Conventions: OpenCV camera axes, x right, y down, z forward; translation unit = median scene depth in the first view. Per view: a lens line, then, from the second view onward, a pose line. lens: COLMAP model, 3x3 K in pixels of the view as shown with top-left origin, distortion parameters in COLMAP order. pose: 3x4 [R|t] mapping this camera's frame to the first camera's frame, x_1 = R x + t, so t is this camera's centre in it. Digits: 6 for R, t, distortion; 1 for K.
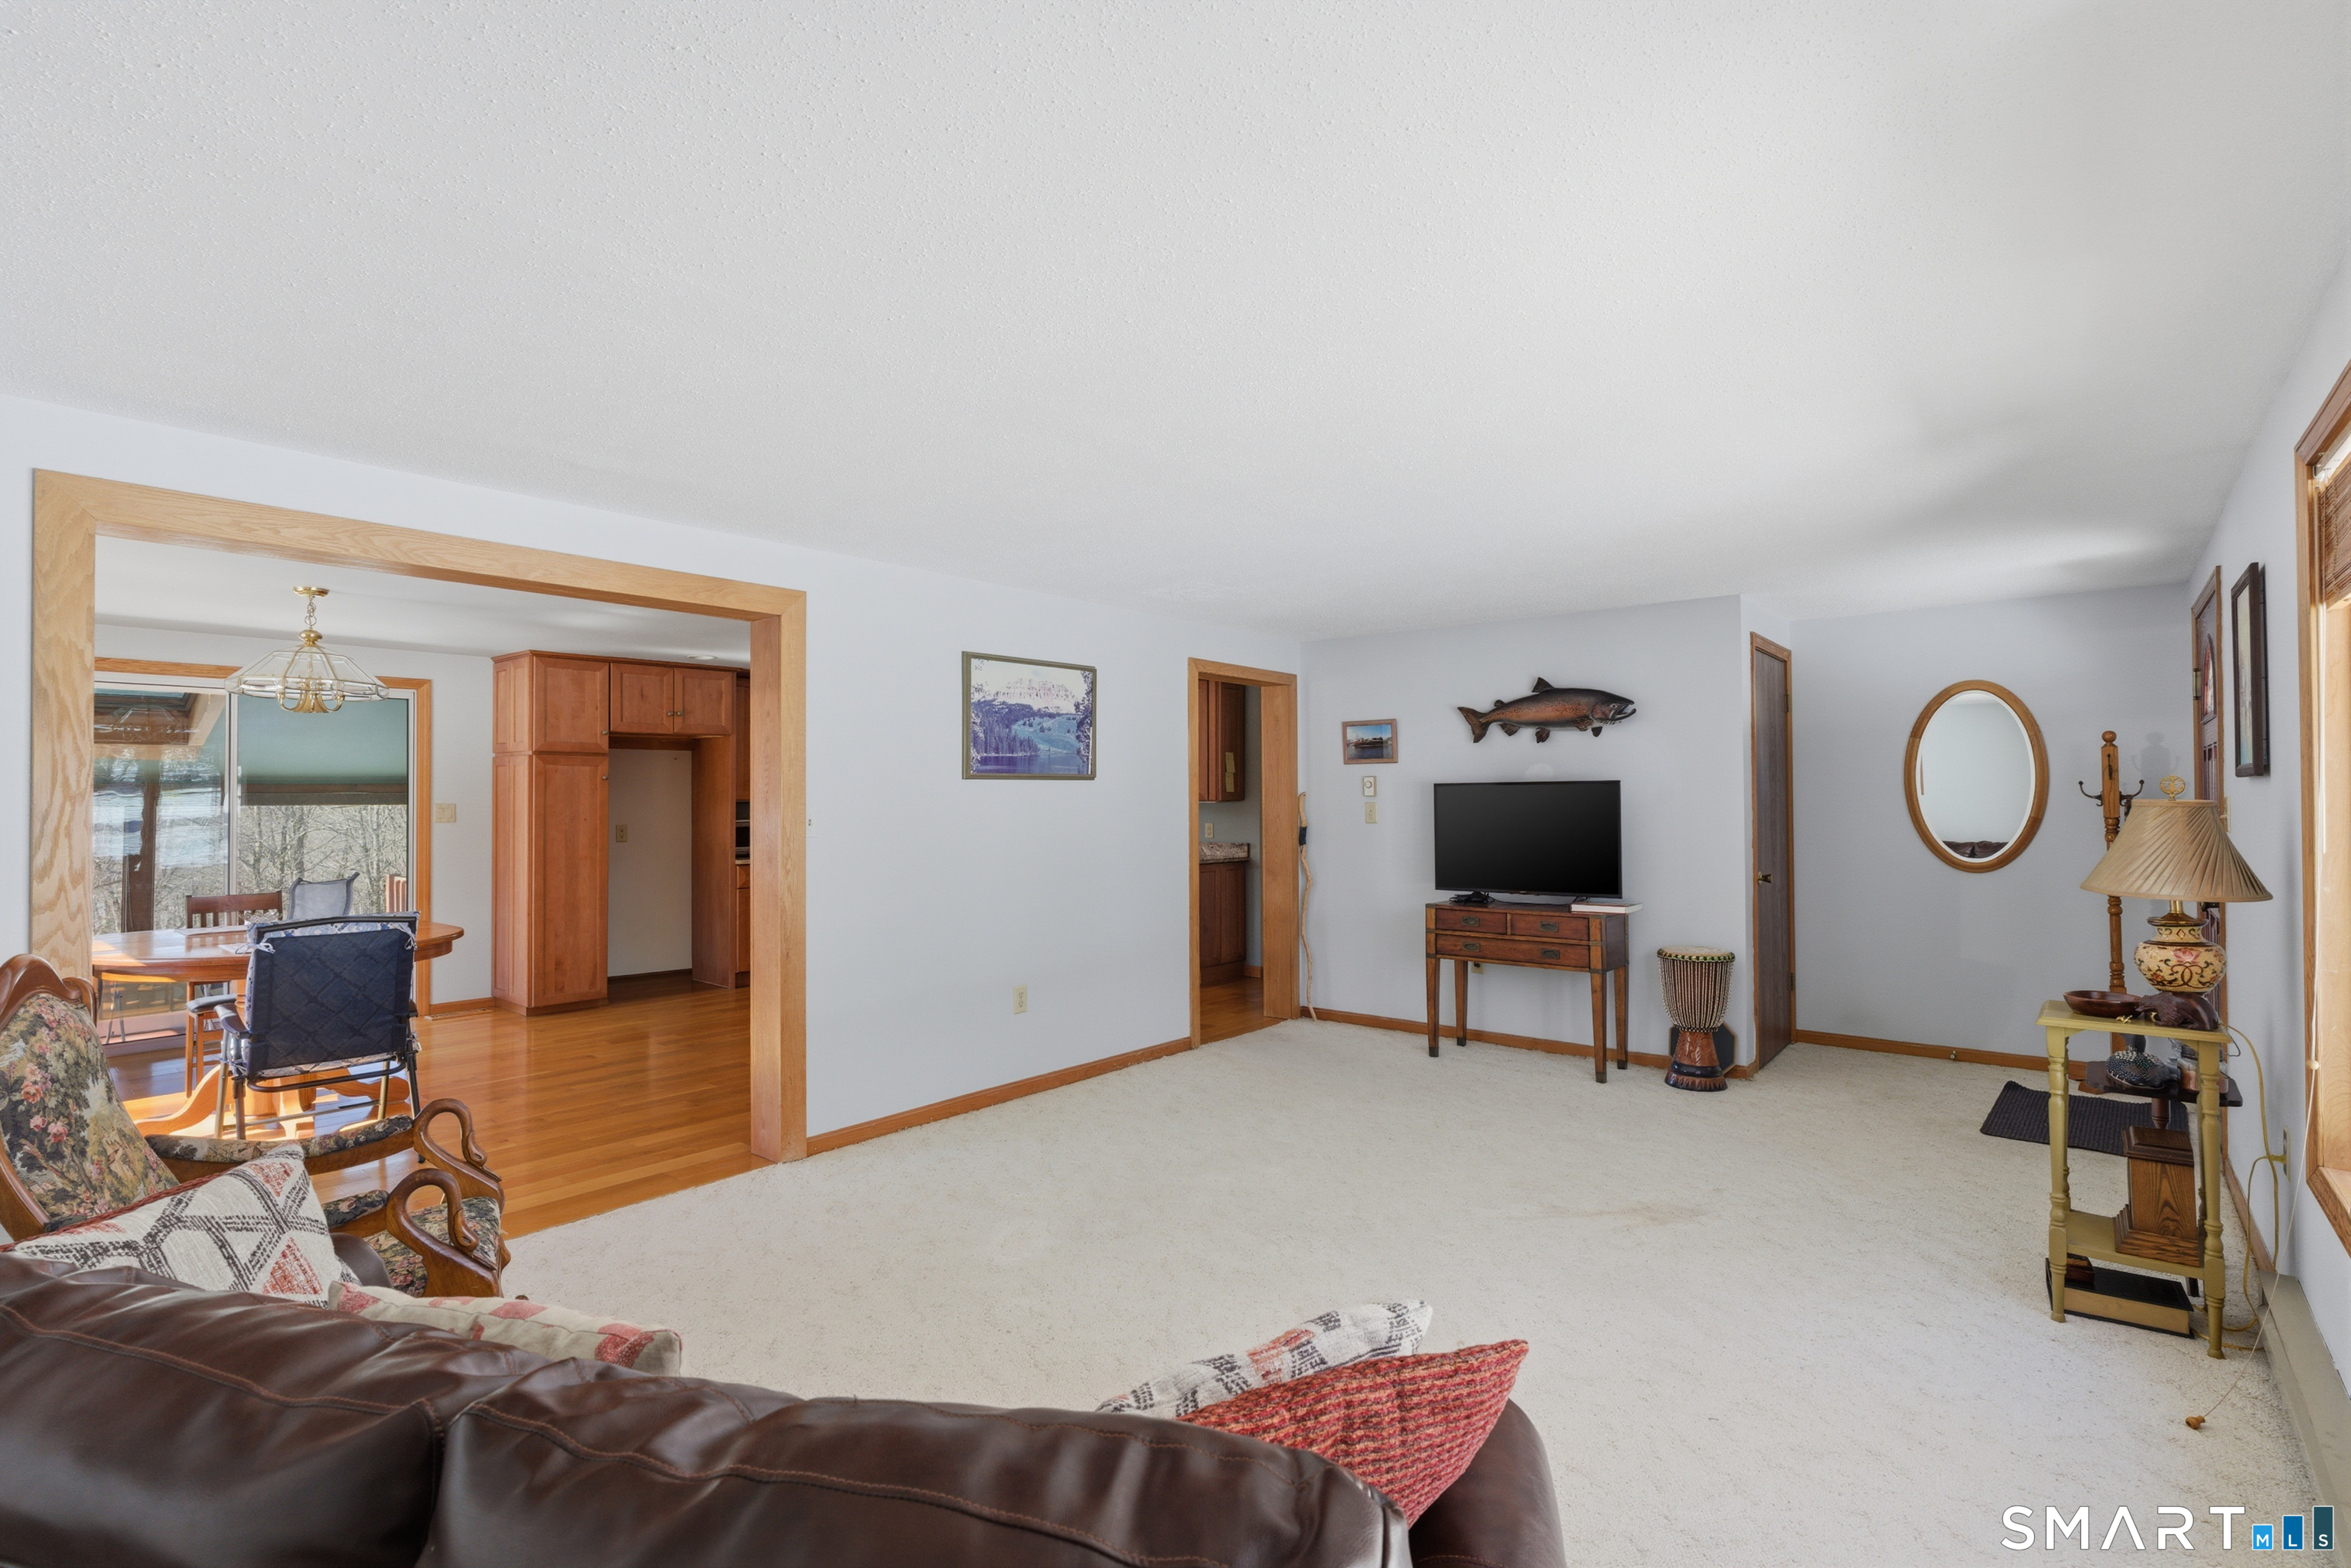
lens RADIAL K [[1090.3, 0, 1186.0], [0, 1090.3, 778.3], [0, 0, 1]] dist [-0.012341, 0.004214]
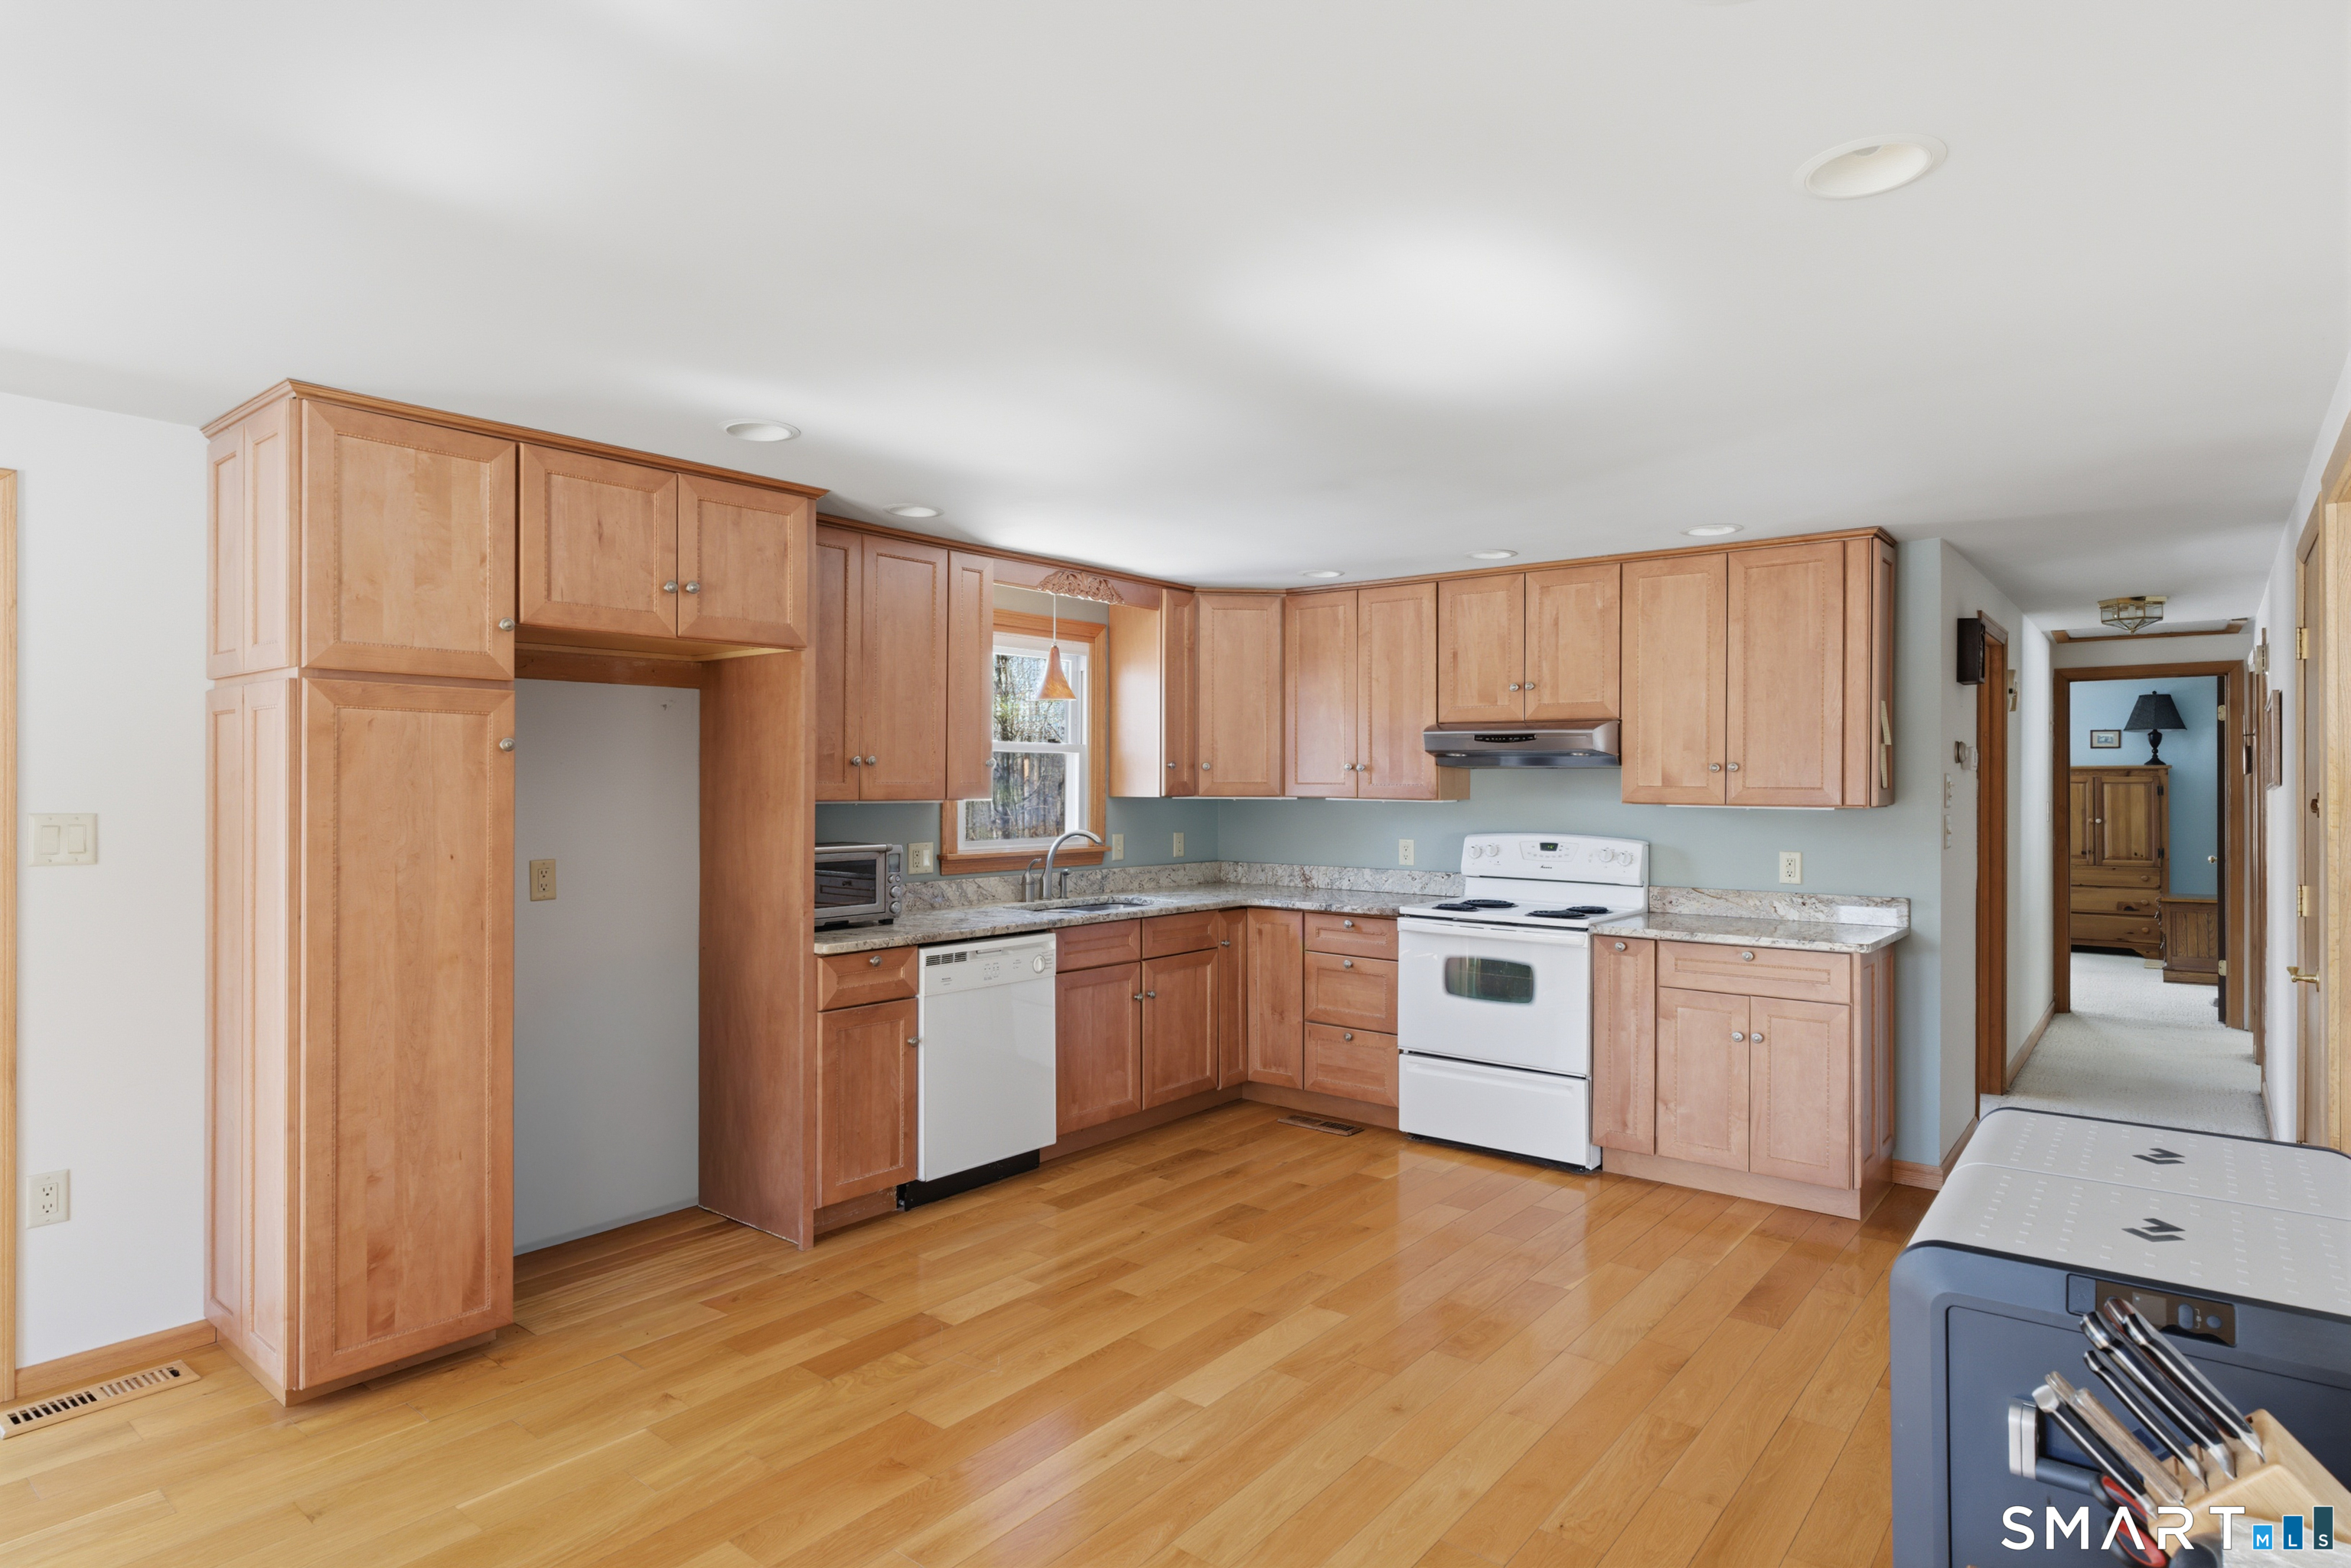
lens RADIAL K [[1271.6, 0, 1185.7], [0, 1271.6, 780.6], [0, 0, 1]] dist [-0.006915, 0.003992]
pose [[0.999951, 0.005947, 0.007925, -0.317403], [-0.006067, 0.999867, 0.015134, 0.003790], [-0.007834, -0.015181, 0.999854, 0.586145]]
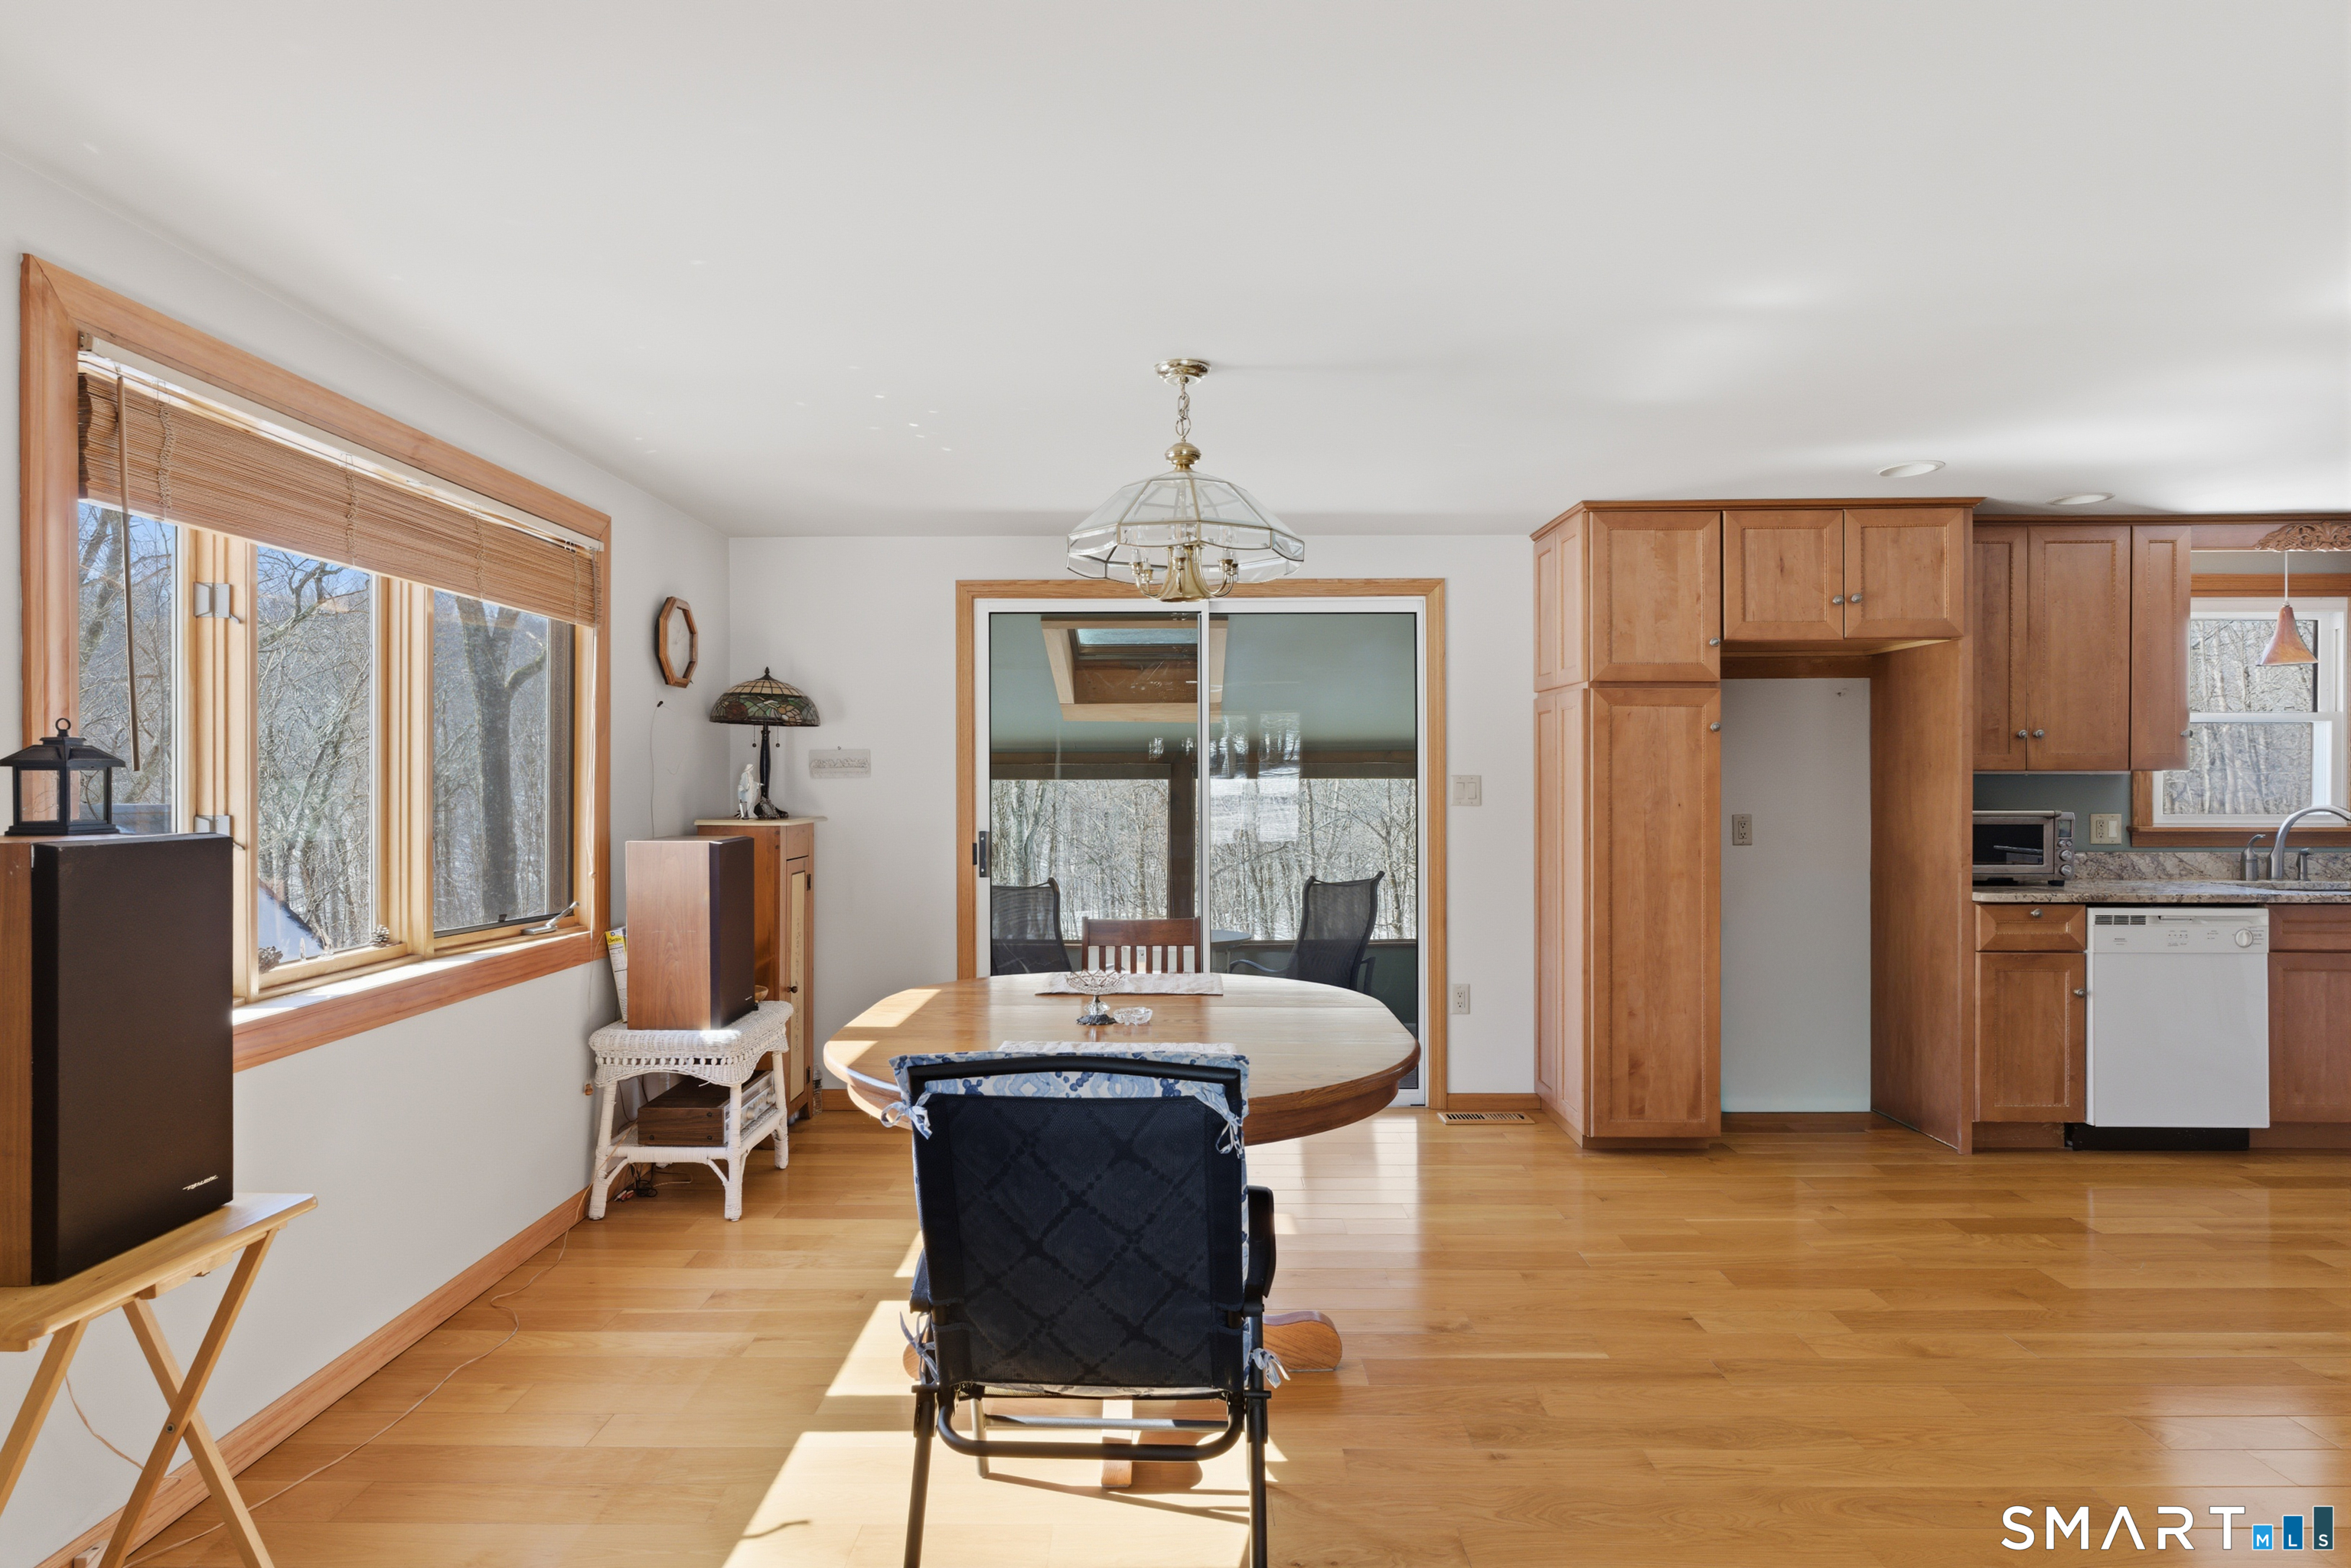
lens RADIAL K [[1271.6, 0, 1159.6], [0, 1271.6, 780.0], [0, 0, 1]] dist [-0.006915, 0.003992]
pose [[0.624433, 0.004027, -0.781068, -0.228516], [0.013162, 0.999790, 0.015677, 0.012590], [0.780967, -0.020070, 0.624250, 0.417701]]
